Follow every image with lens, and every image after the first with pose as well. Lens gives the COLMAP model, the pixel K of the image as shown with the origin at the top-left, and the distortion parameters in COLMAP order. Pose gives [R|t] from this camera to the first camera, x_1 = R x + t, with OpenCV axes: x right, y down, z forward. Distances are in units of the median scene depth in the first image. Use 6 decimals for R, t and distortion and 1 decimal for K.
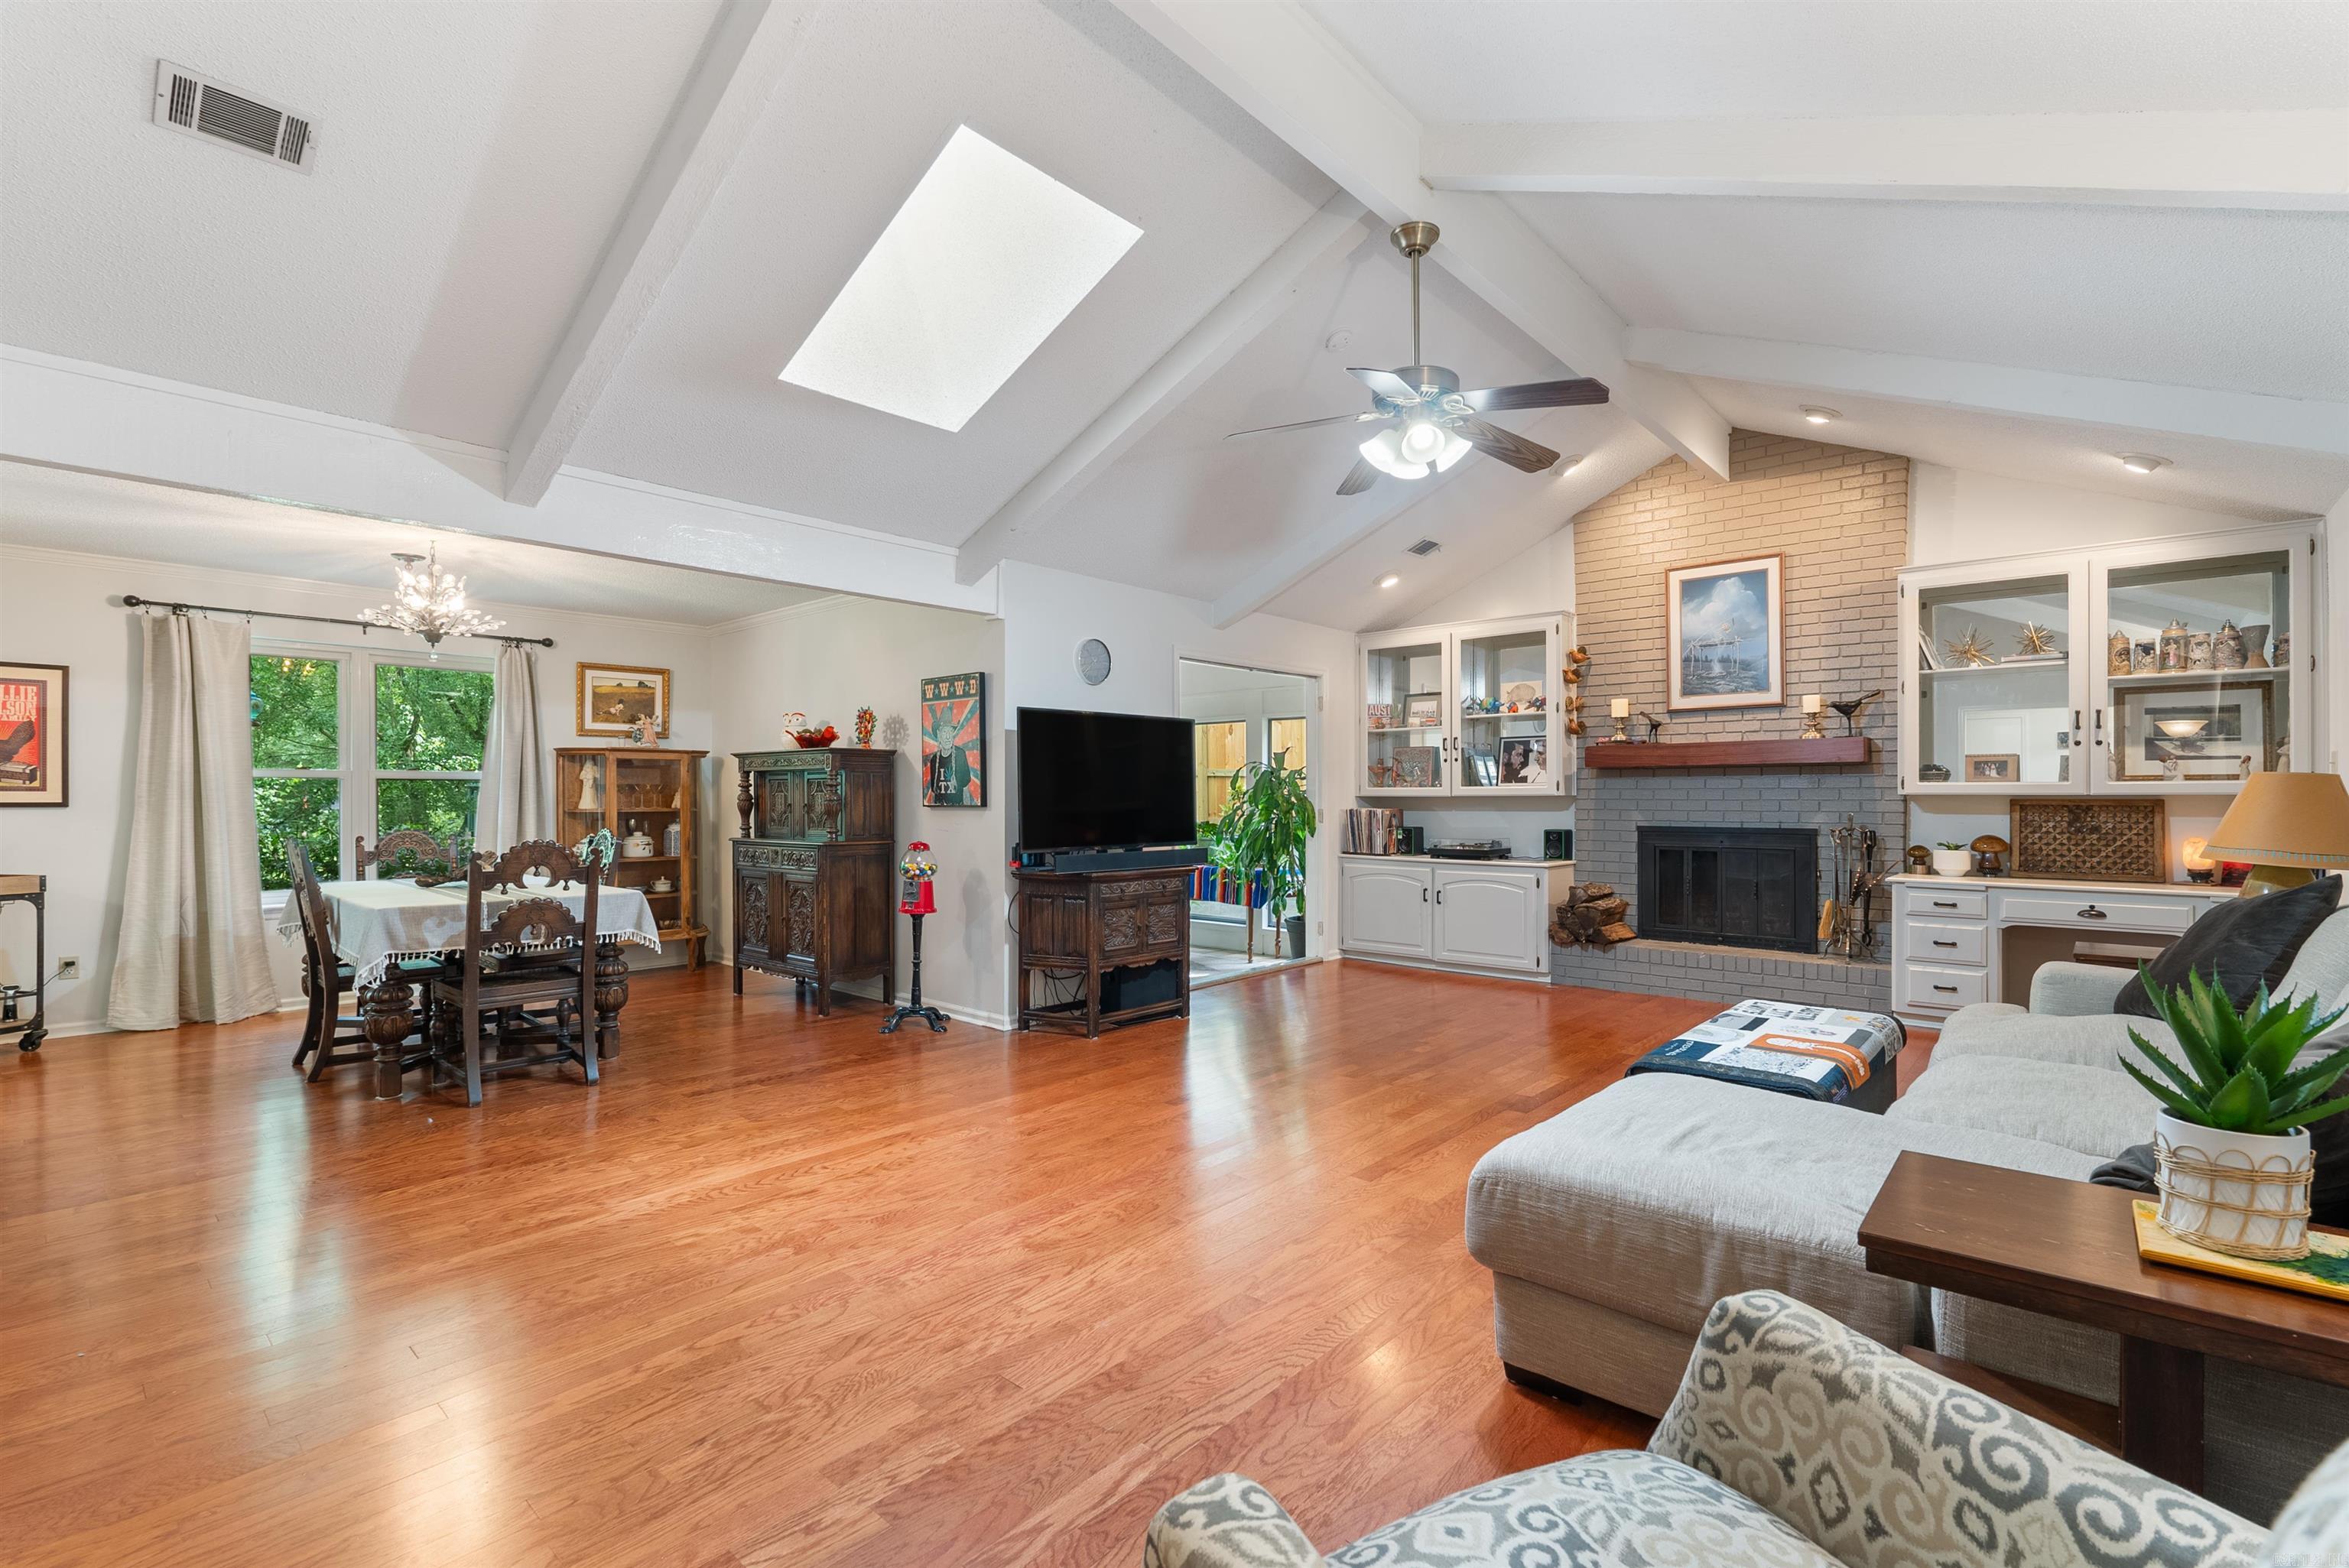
lens RADIAL K [[1040.0, 0, 1175.2], [0, 1040.0, 790.6], [0, 0, 1]] dist [-0.007705, 0.002101]
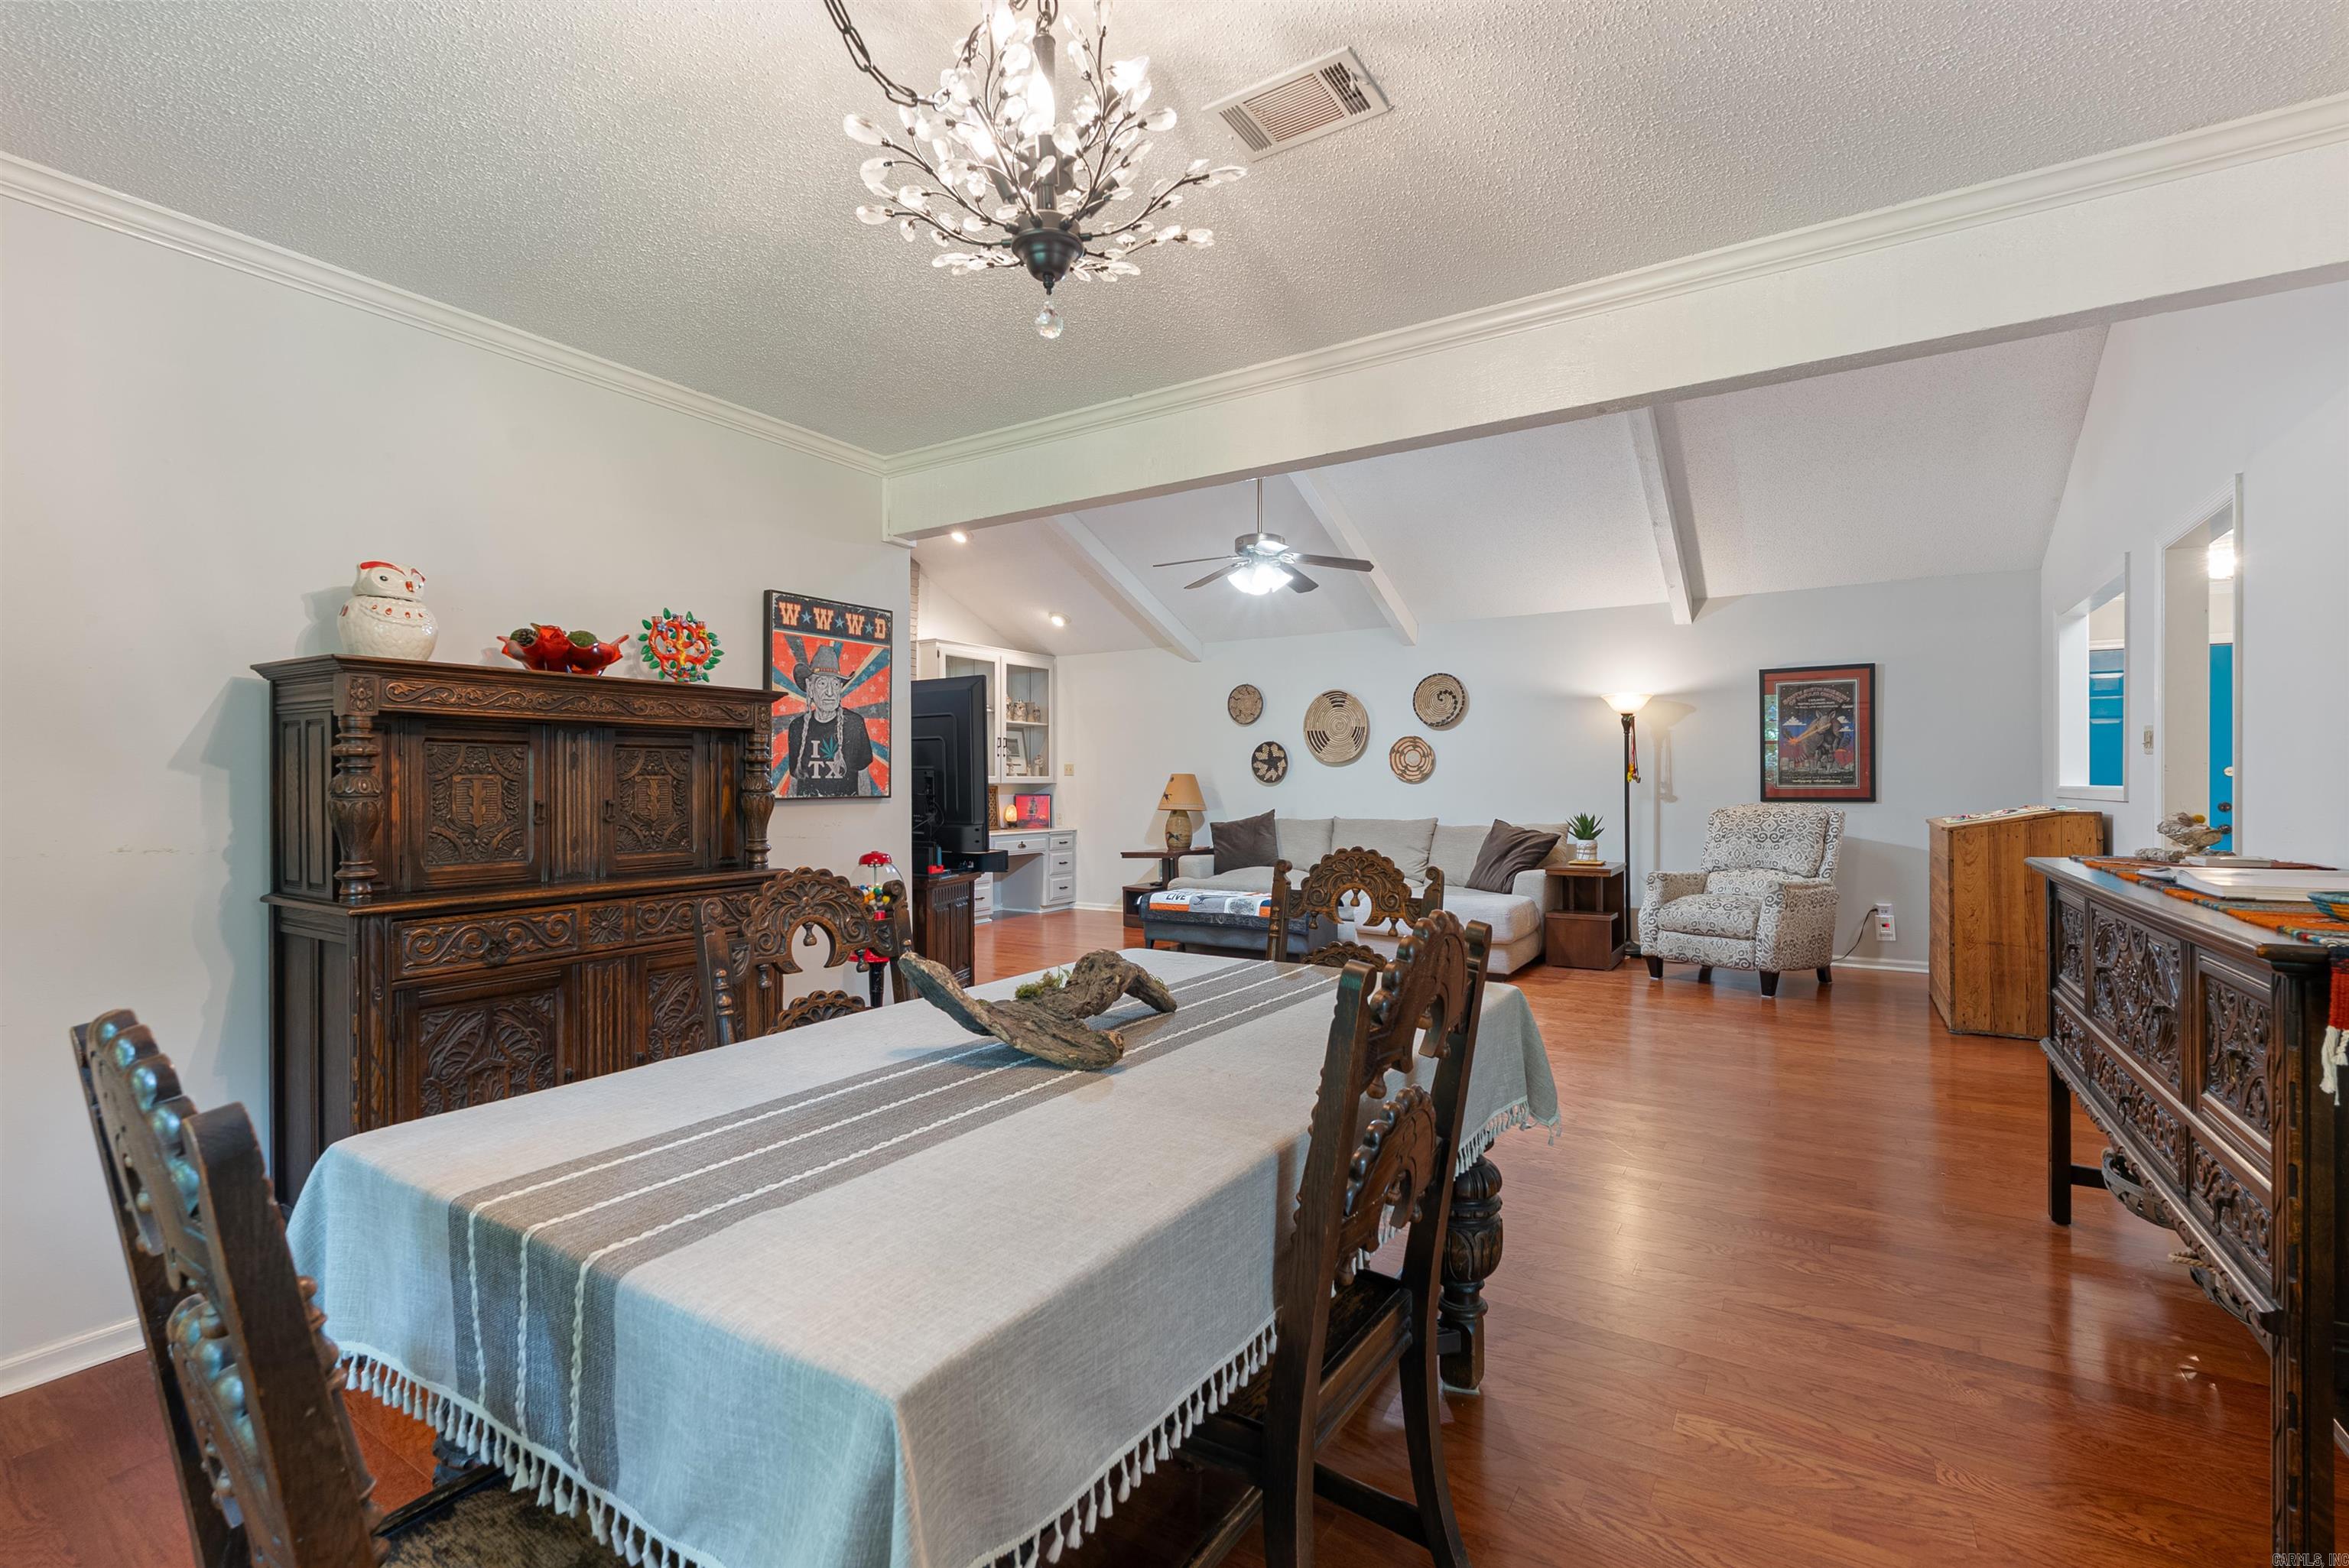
lens RADIAL K [[1040.0, 0, 1174.5], [0, 1040.0, 782.2], [0, 0, 1]] dist [-0.007705, 0.002101]
pose [[-0.160113, 0.002518, 0.987095, -0.816196], [-0.001991, 0.999994, -0.002874, 0.005624], [-0.987097, -0.002426, -0.160107, 0.807306]]
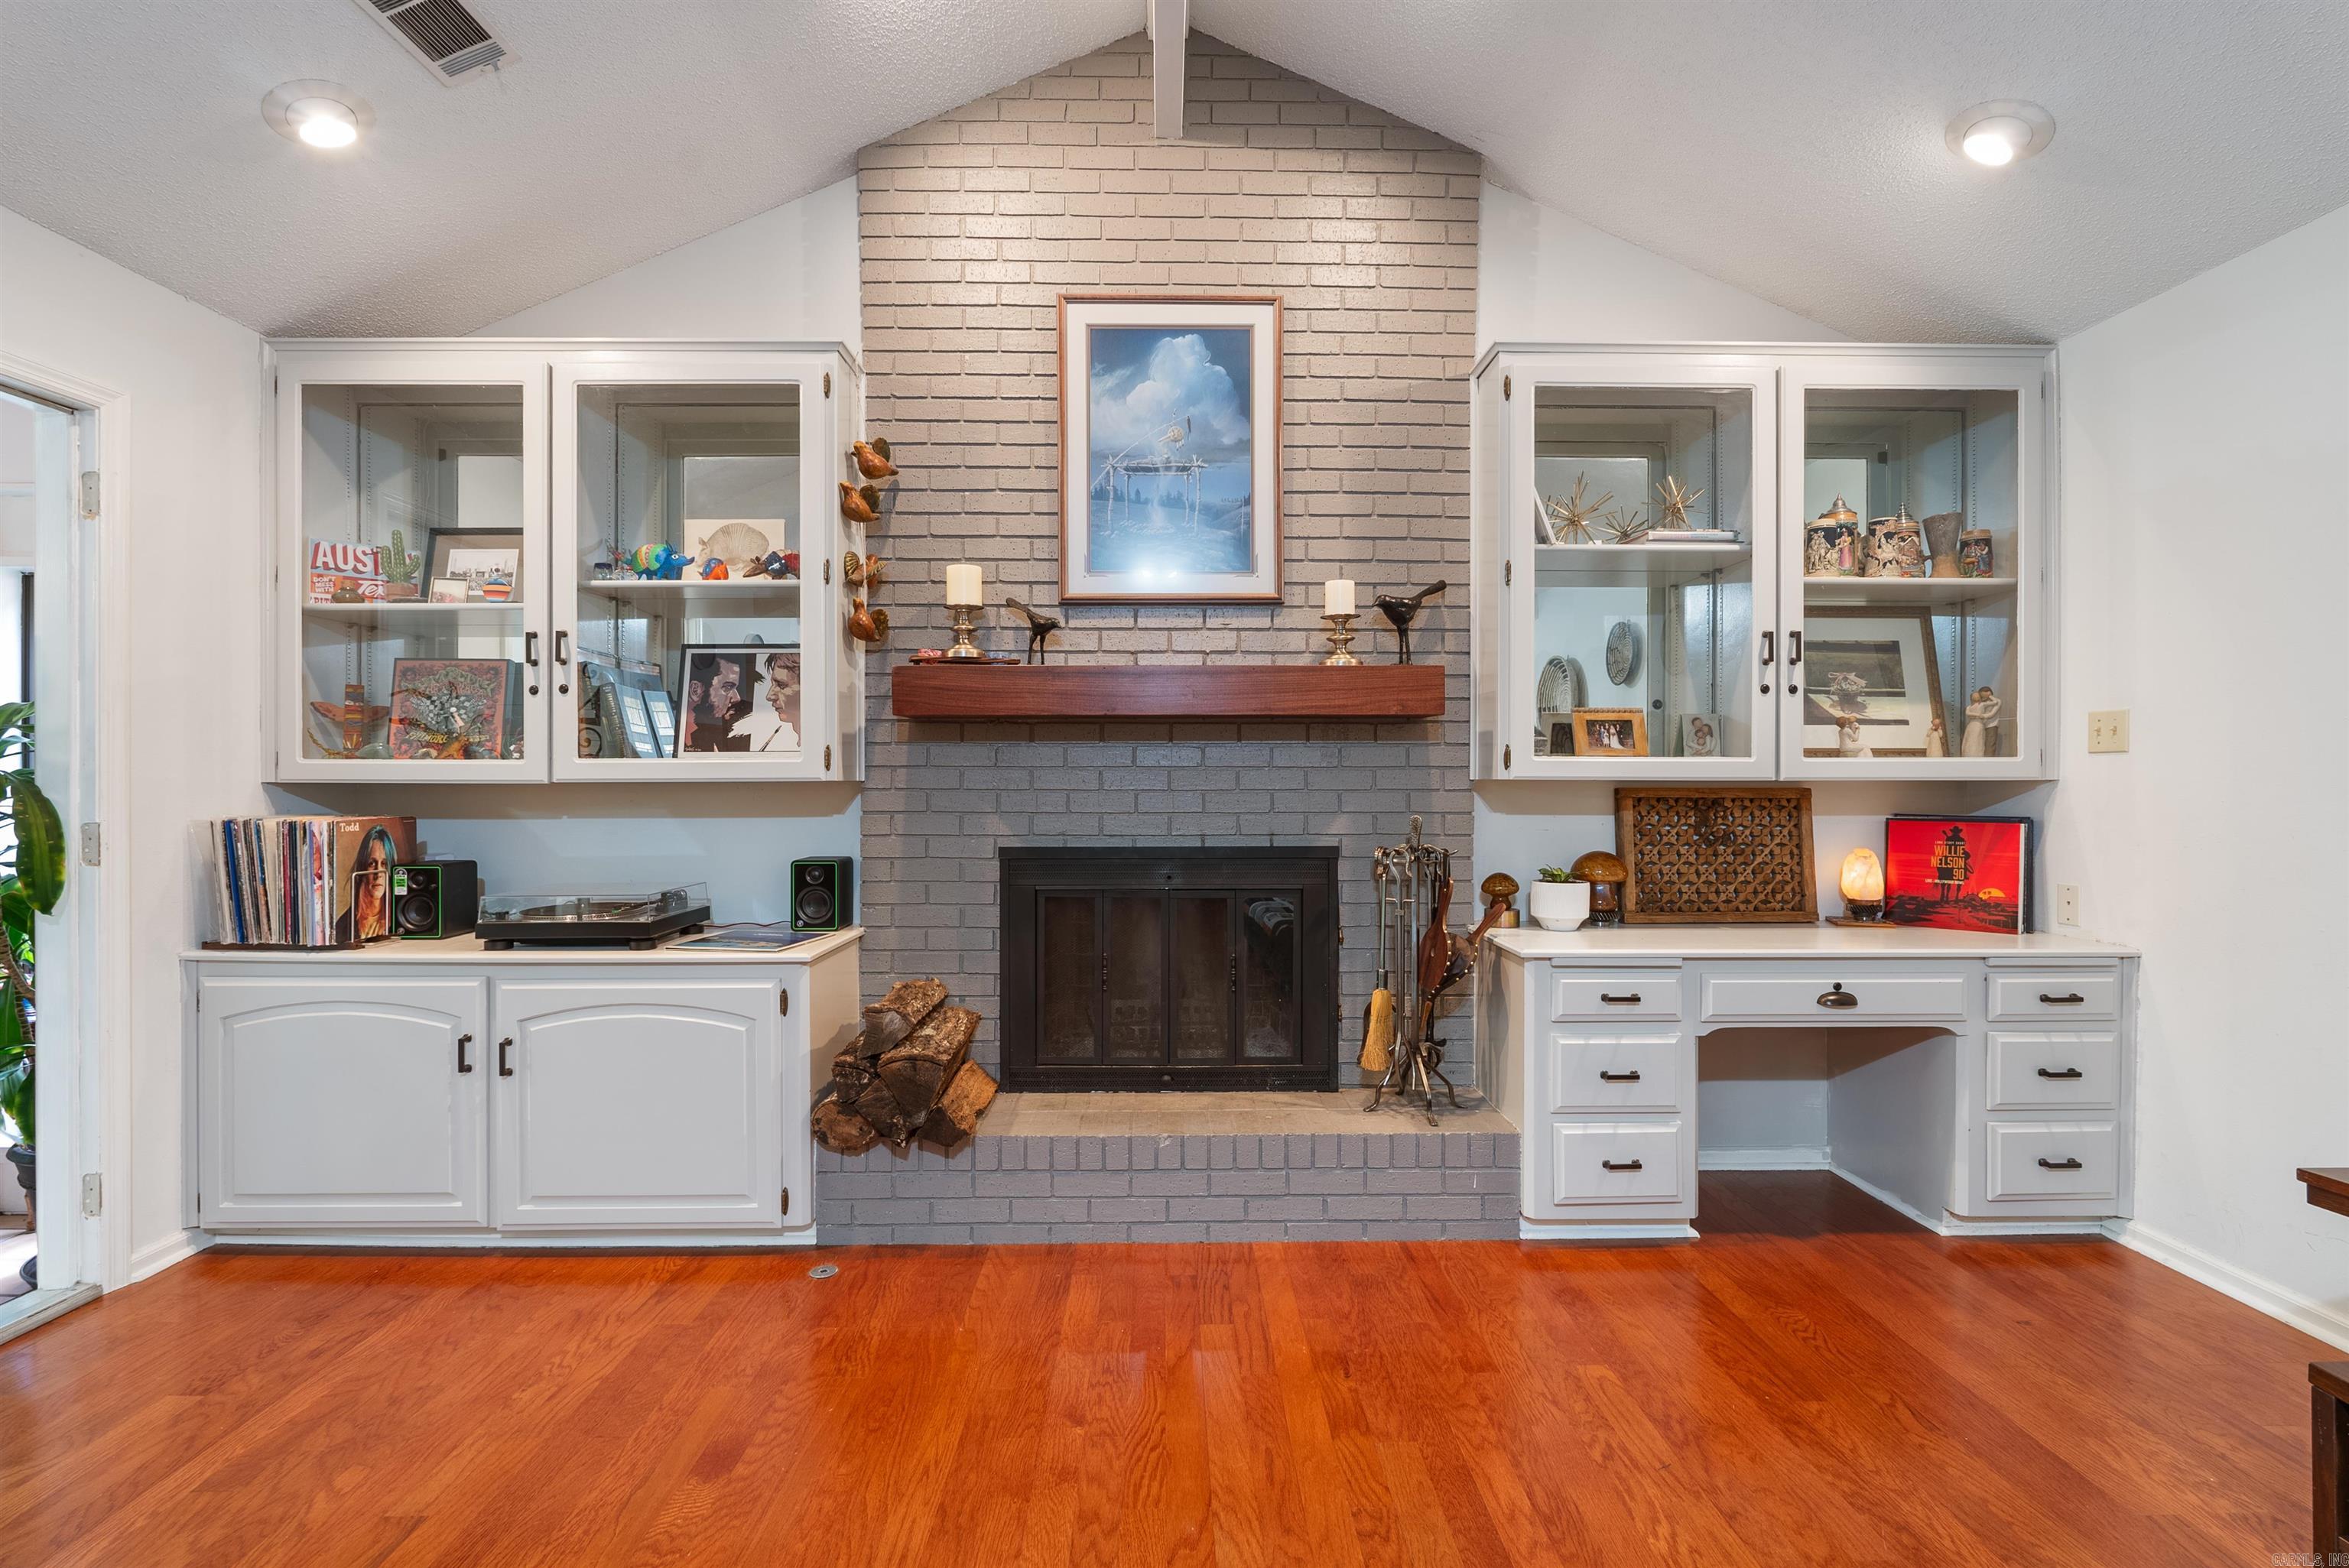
lens RADIAL K [[1040.0, 0, 1182.2], [0, 1040.0, 787.7], [0, 0, 1]] dist [-0.007705, 0.002101]
pose [[0.731406, -0.004374, 0.681929, 0.205839], [-0.004443, 0.999928, 0.011178, 0.002409], [-0.681928, -0.011205, 0.731333, 0.656654]]
